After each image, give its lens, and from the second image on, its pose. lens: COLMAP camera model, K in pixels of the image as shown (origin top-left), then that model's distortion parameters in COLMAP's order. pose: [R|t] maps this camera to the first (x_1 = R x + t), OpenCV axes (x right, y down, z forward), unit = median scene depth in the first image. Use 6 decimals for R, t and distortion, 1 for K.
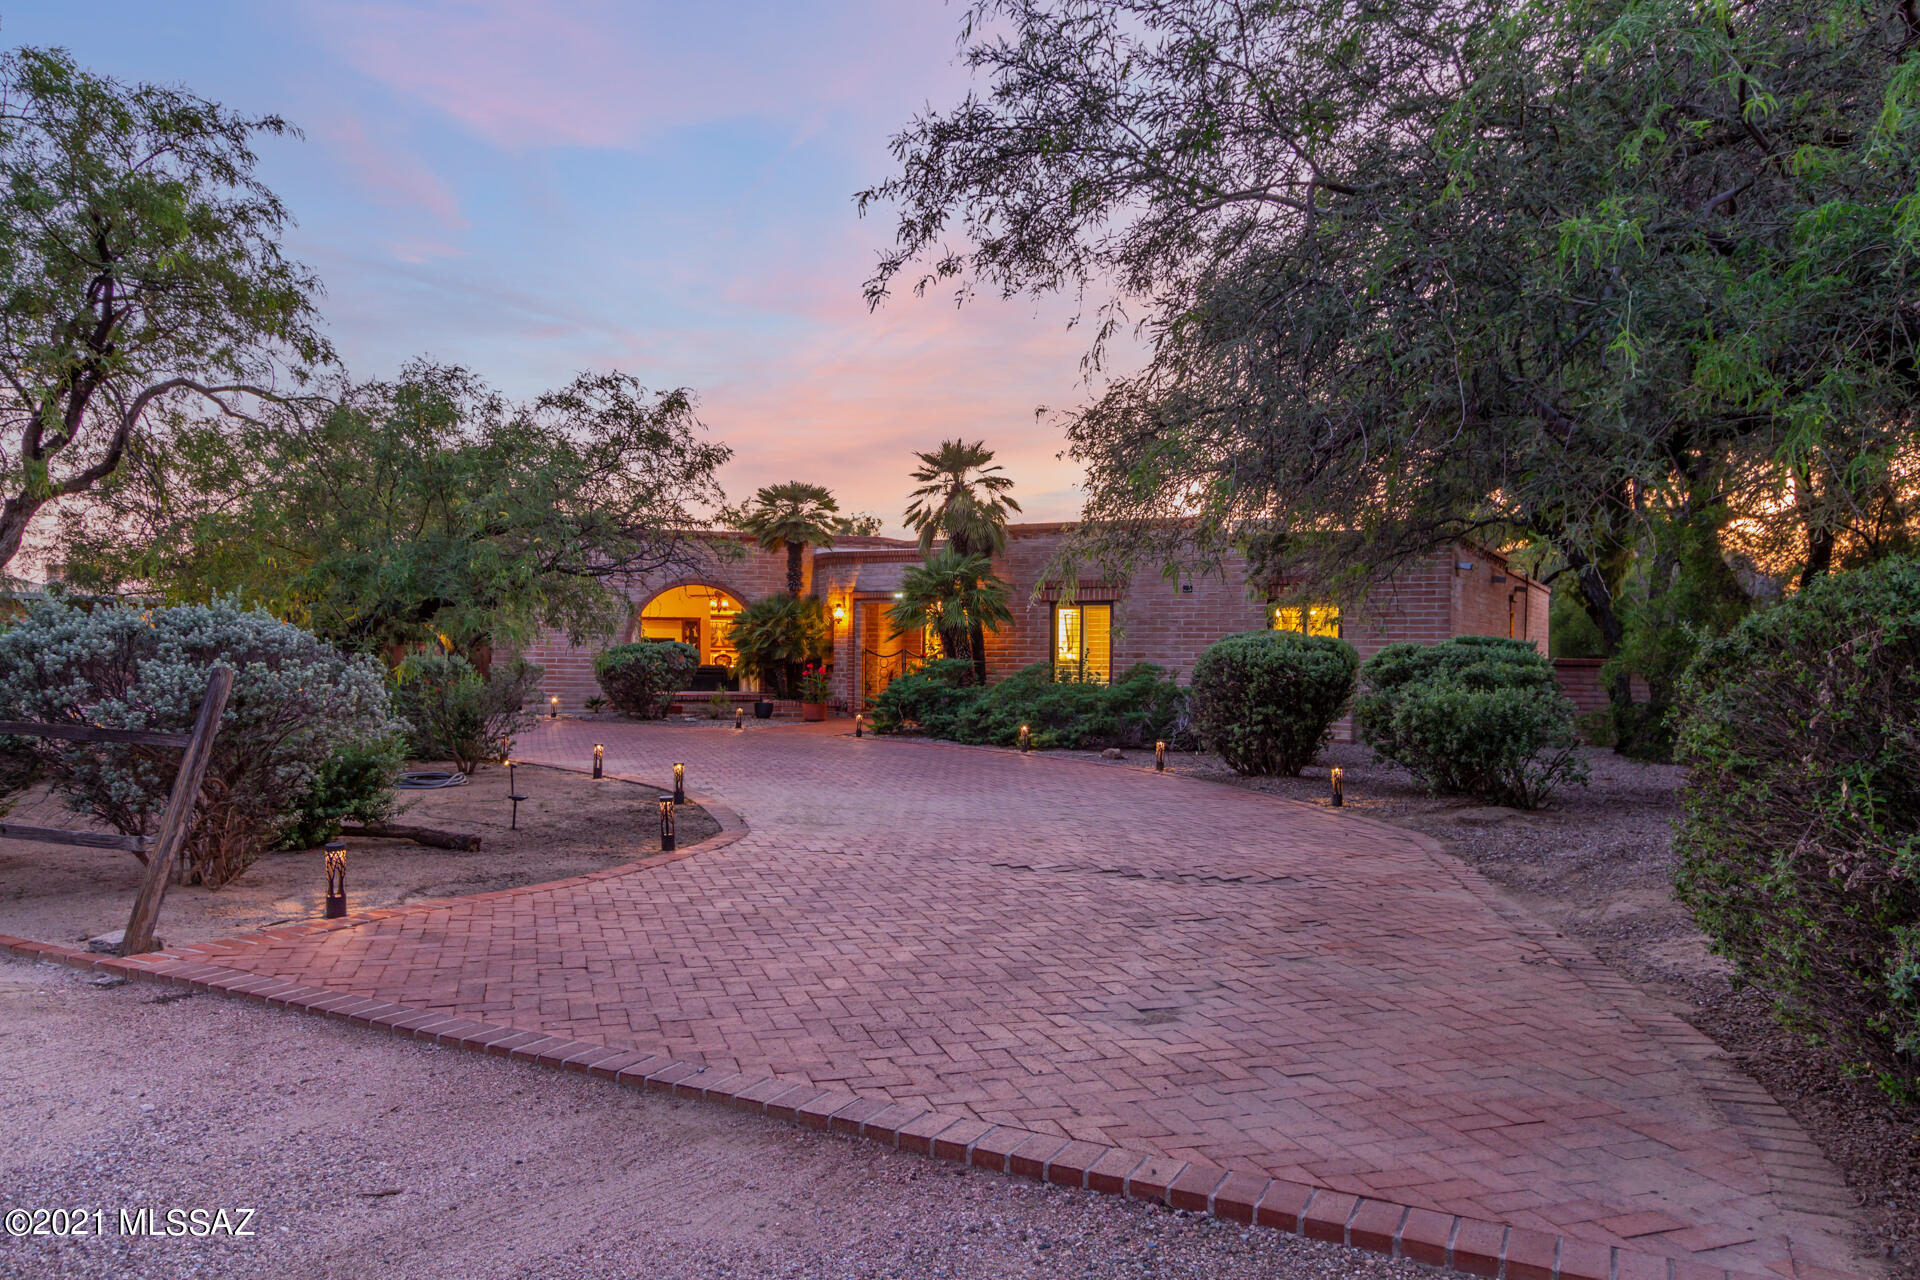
lens RADIAL K [[1331.2, 0, 962.5], [0, 1331.2, 635.1], [0, 0, 1]] dist [0.009958, 0.000698]
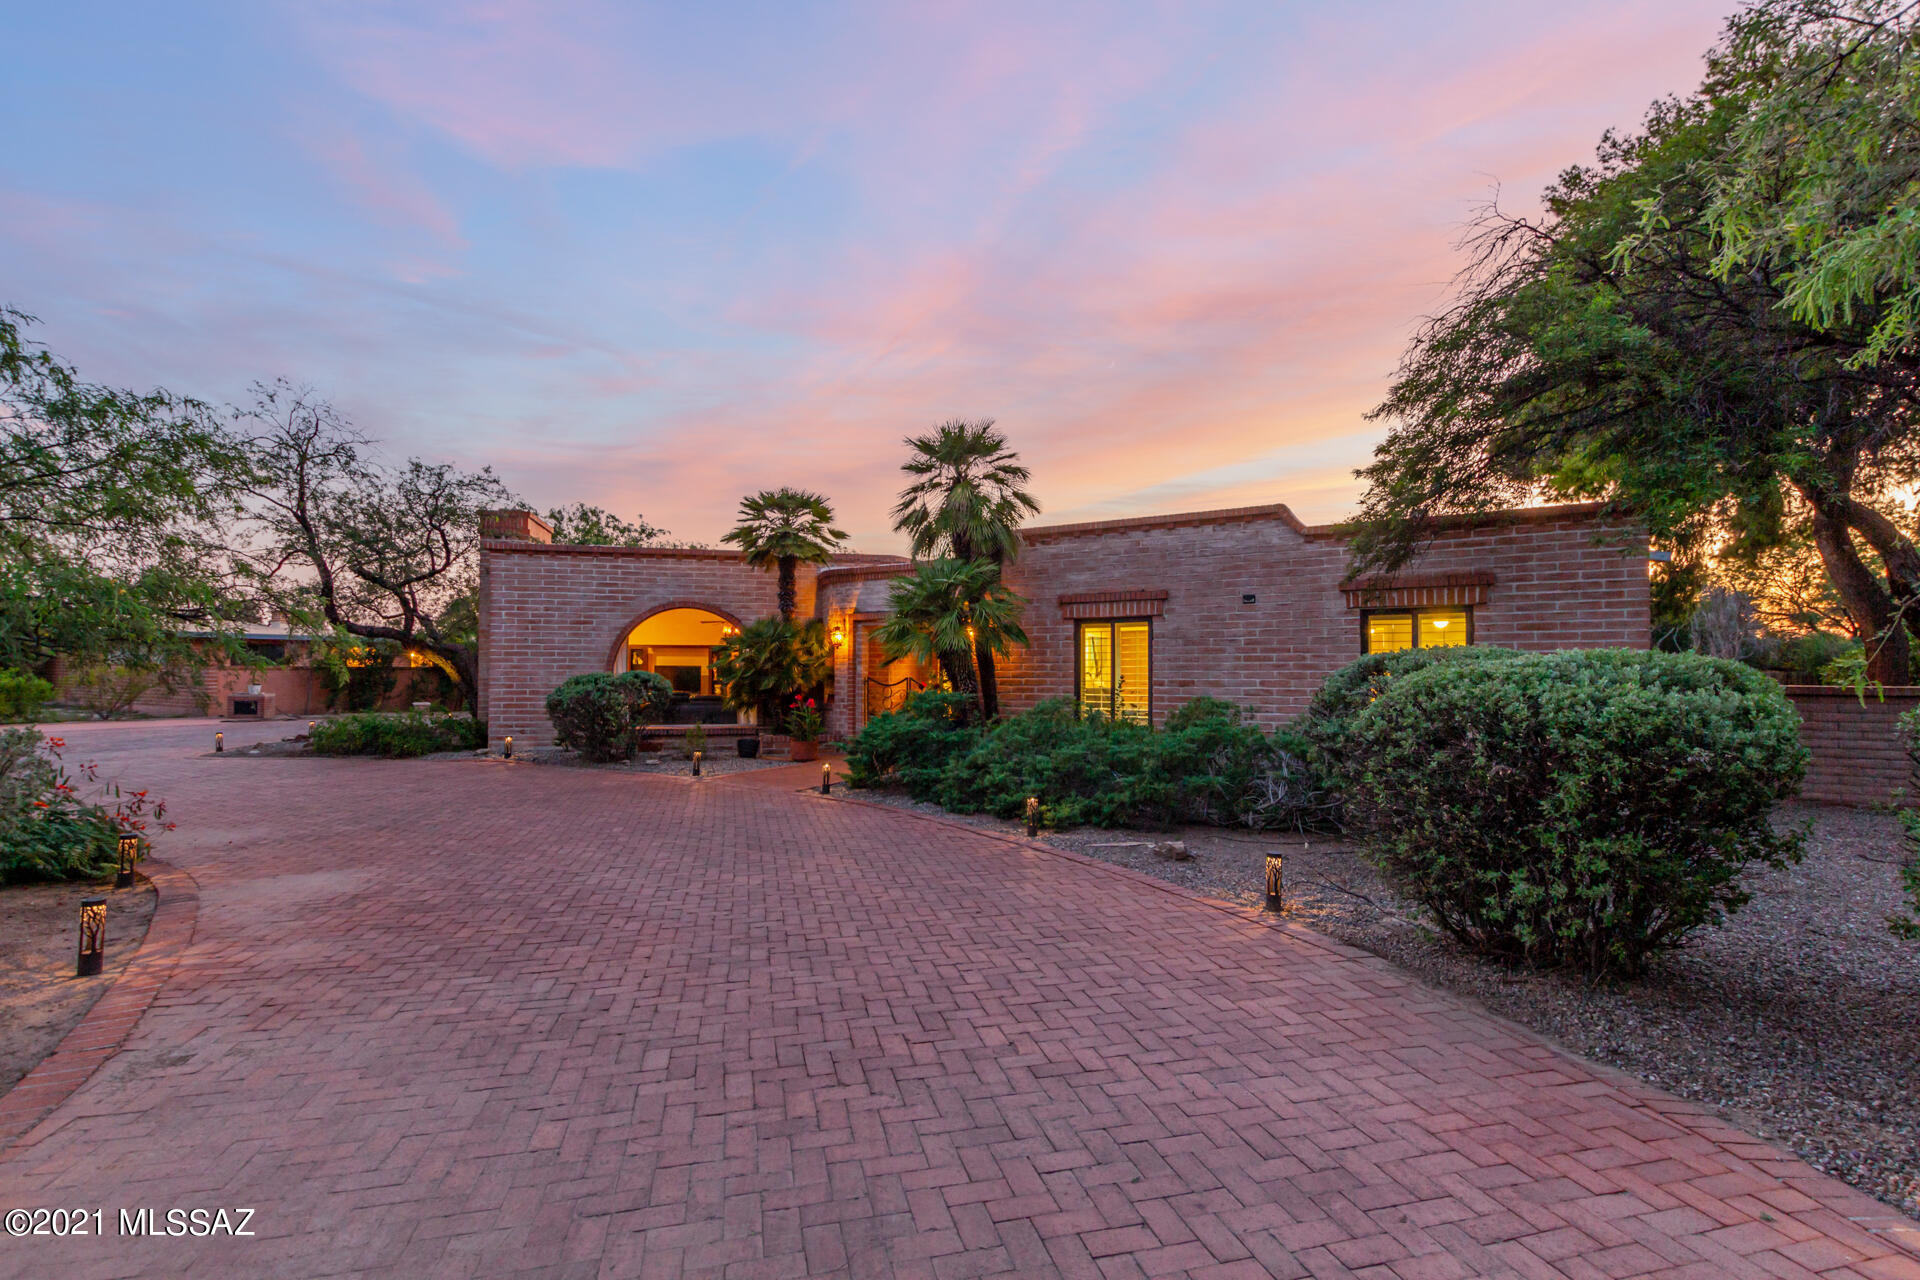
lens RADIAL K [[928.7, 0, 951.0], [0, 928.7, 648.0], [0, 0, 1]] dist [0.006582, 0.001034]
pose [[0.997109, -0.009803, -0.075355, 0.033068], [0.008761, 0.999861, -0.014153, 0.000420], [0.075483, 0.013452, 0.997056, 0.423179]]
